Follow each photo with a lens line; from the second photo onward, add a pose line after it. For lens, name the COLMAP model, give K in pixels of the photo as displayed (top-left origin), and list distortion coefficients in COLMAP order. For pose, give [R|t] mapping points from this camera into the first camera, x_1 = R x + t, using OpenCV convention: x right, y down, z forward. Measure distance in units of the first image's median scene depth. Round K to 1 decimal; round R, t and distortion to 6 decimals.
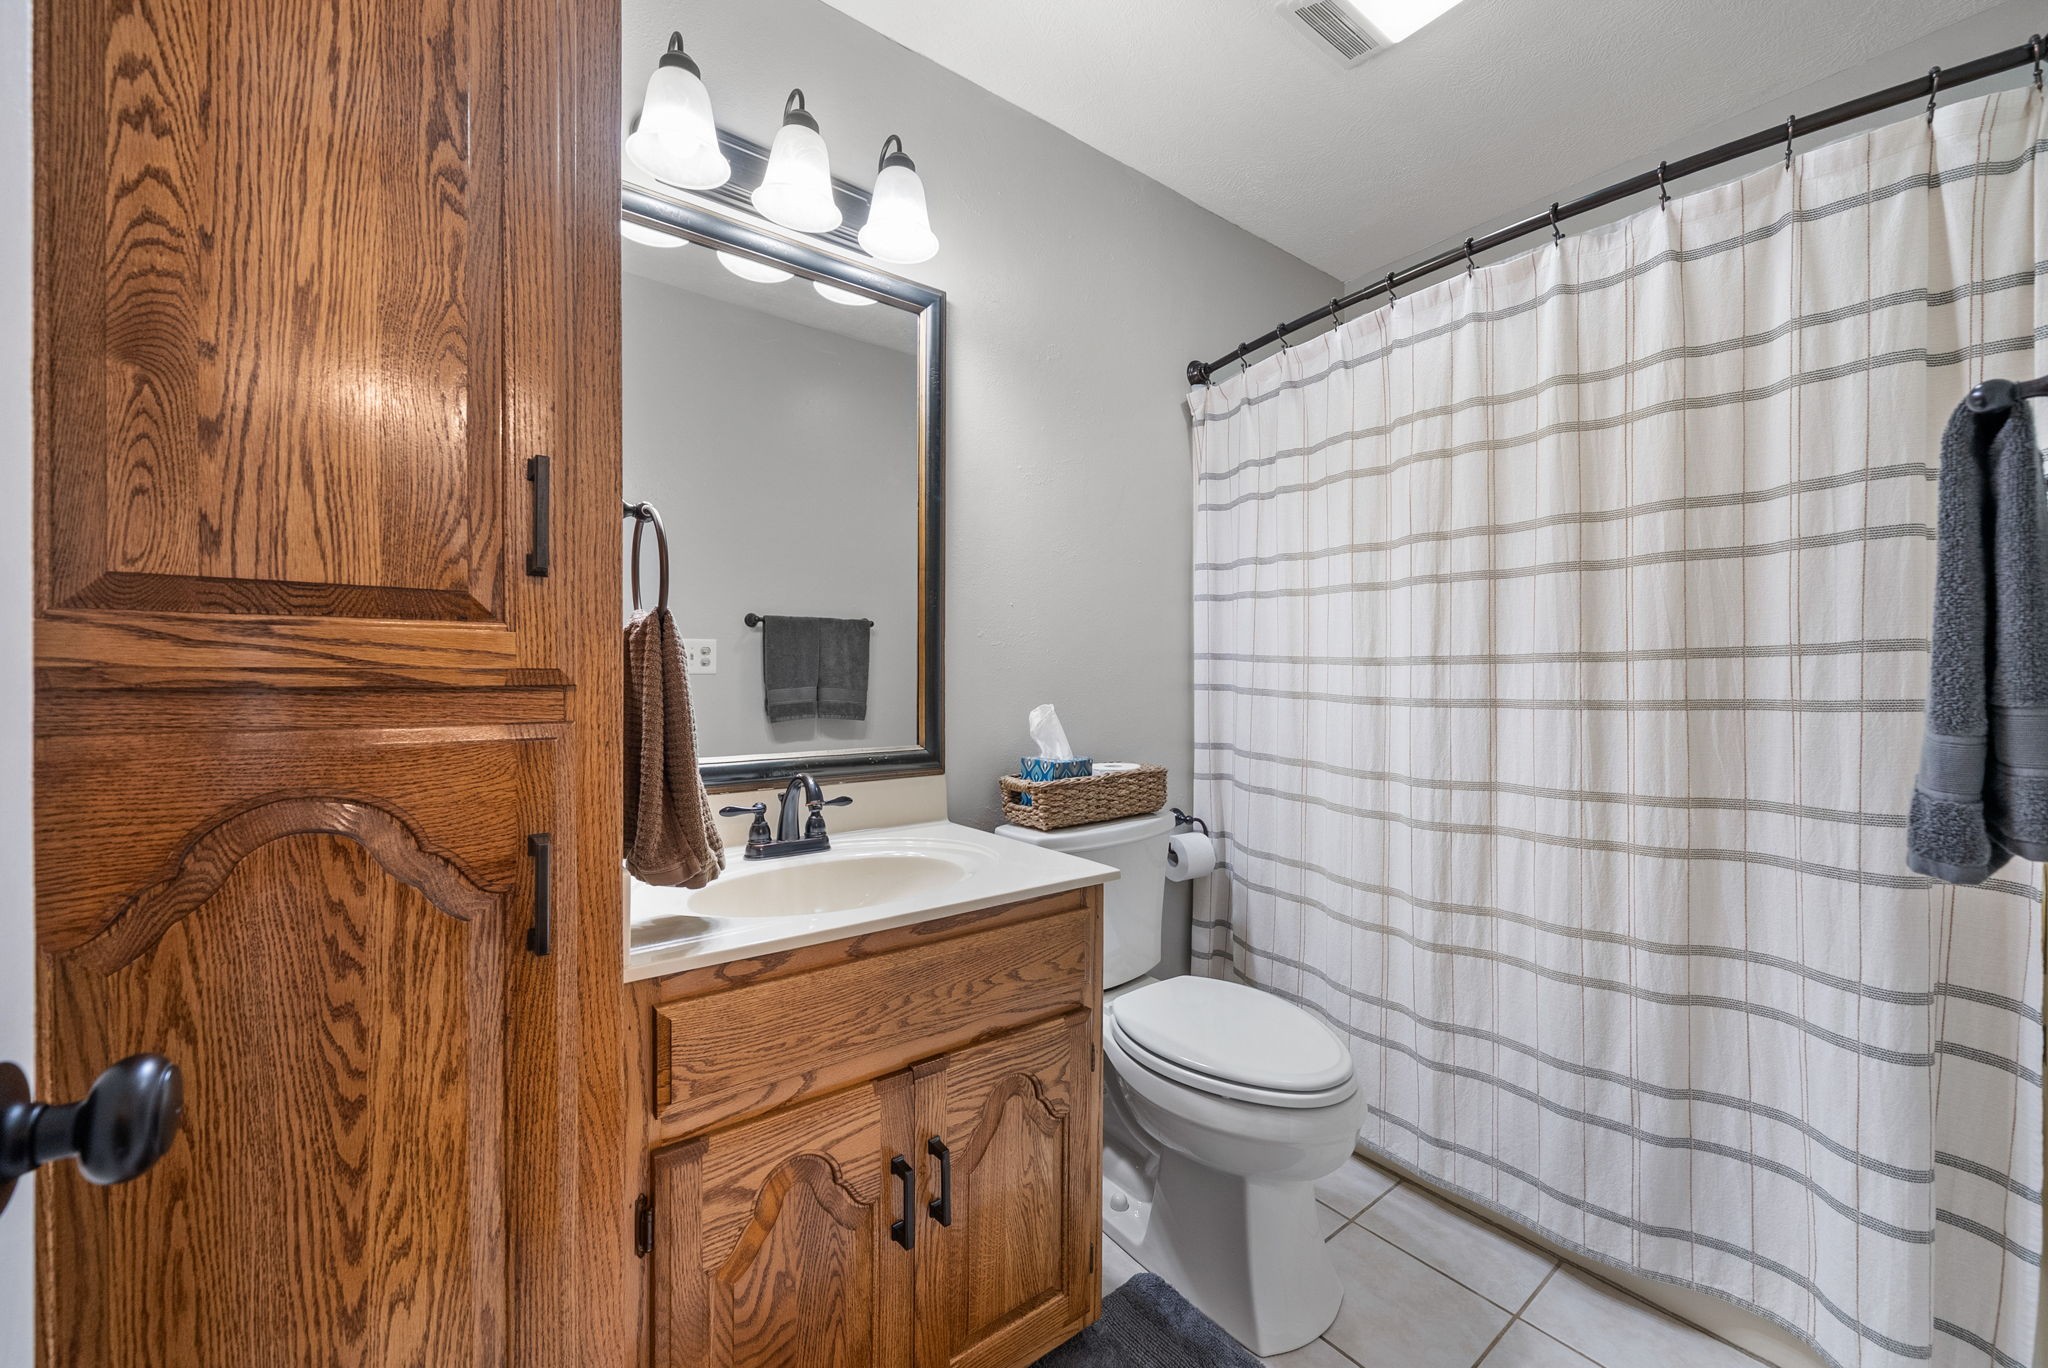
lens RADIAL K [[802.1, 0, 1018.3], [0, 802.1, 675.0], [0, 0, 1]] dist [-0.001776, -0.000135]
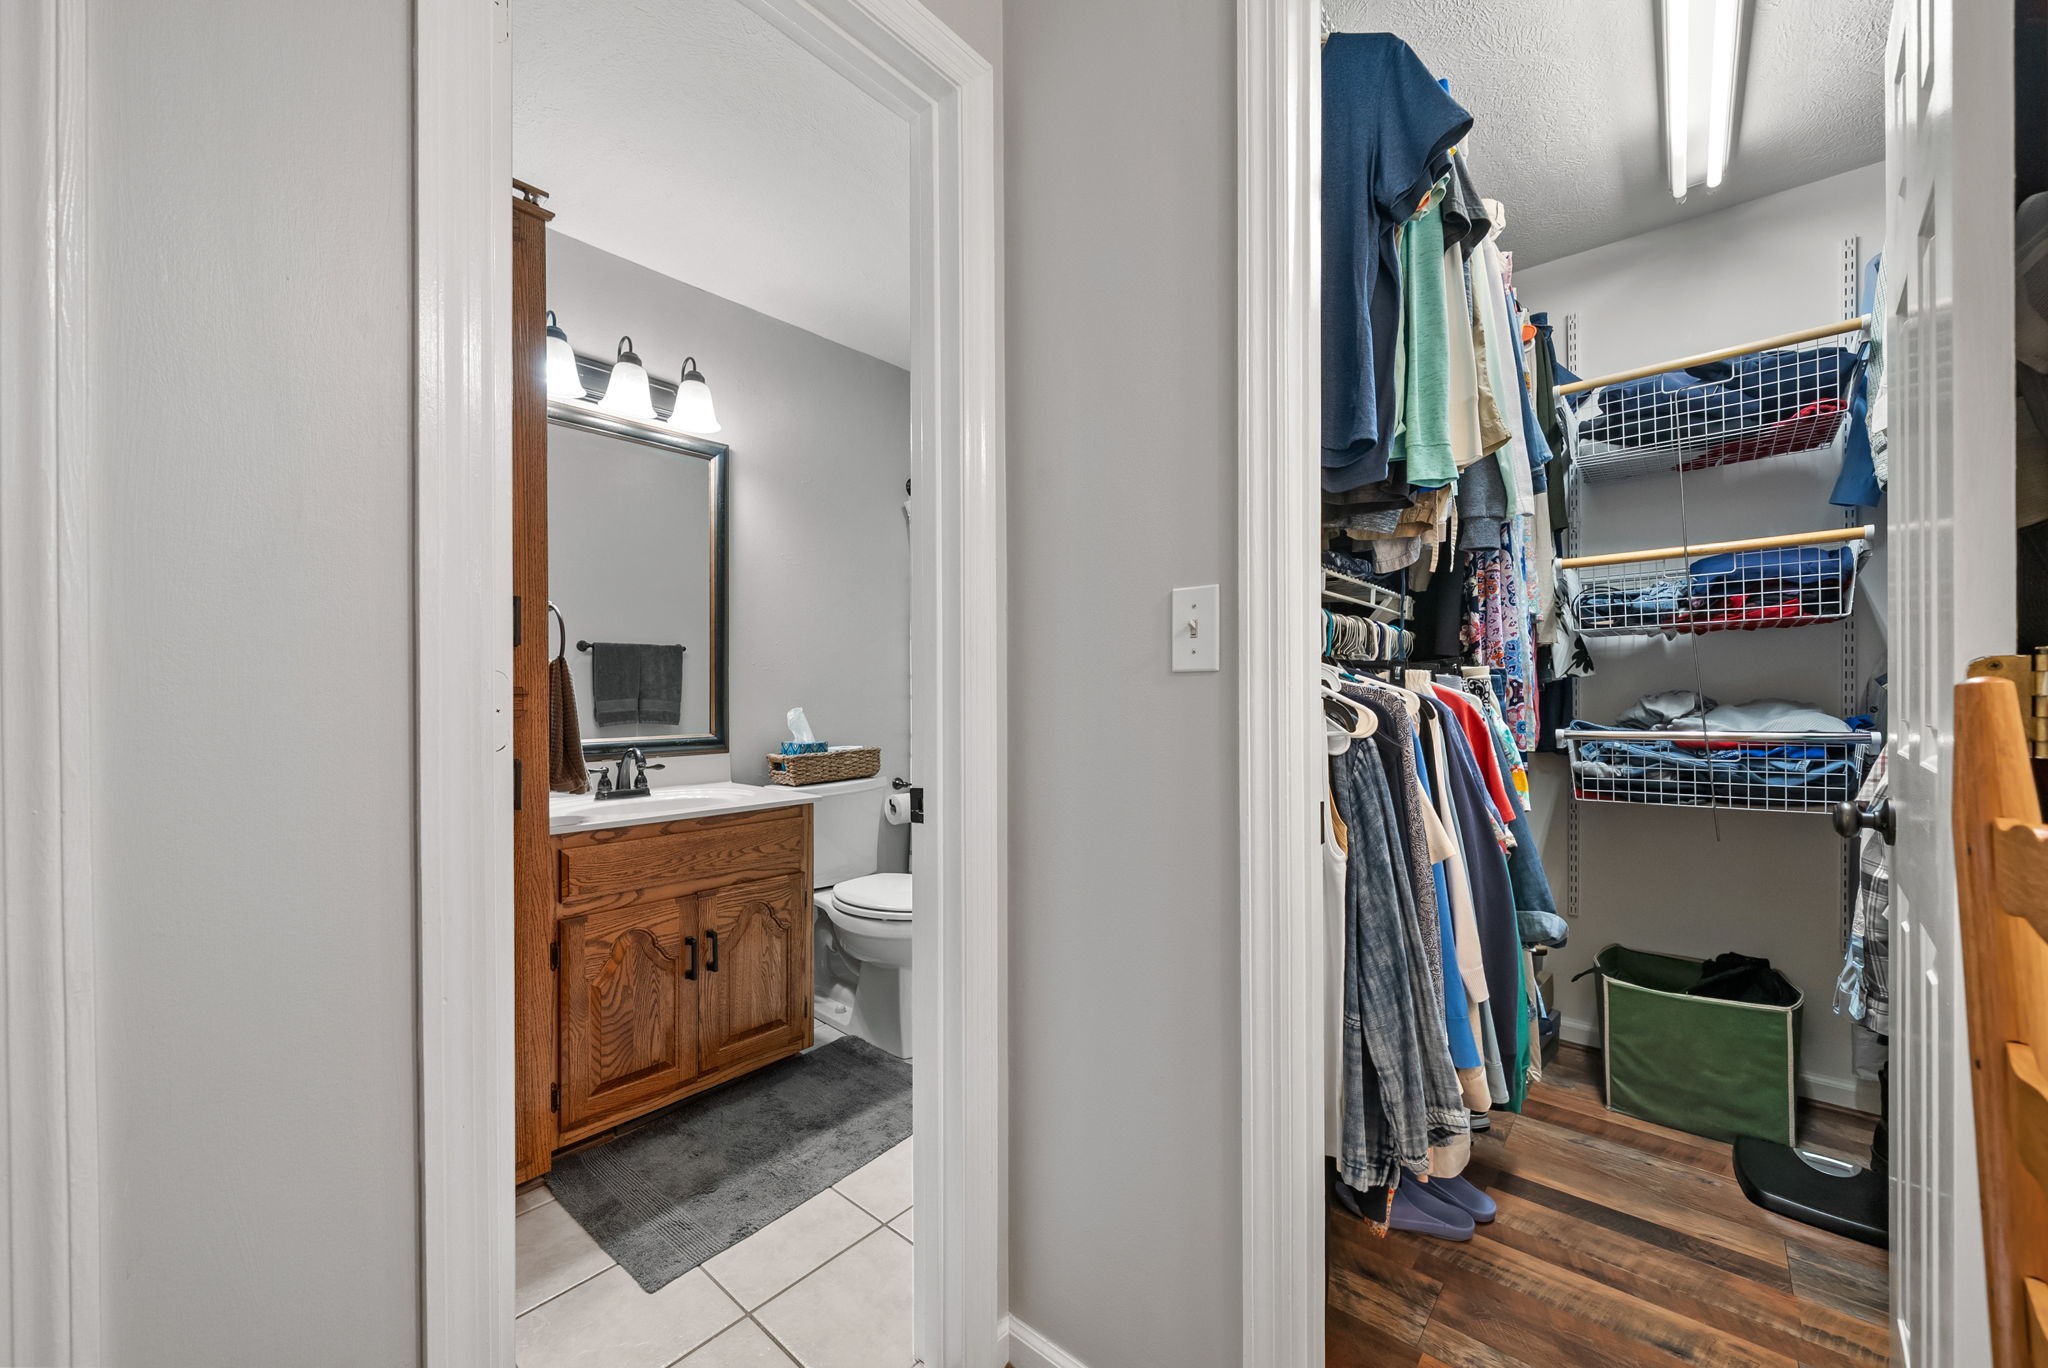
lens RADIAL K [[779.8, 0, 1020.2], [0, 779.8, 690.1], [0, 0, 1]] dist [-0.000145, -0.000024]
pose [[0.977026, -0.002613, 0.213103, 0.188770], [0.002157, 0.999995, 0.002374, -0.000868], [-0.213108, -0.001860, 0.977027, -0.823672]]
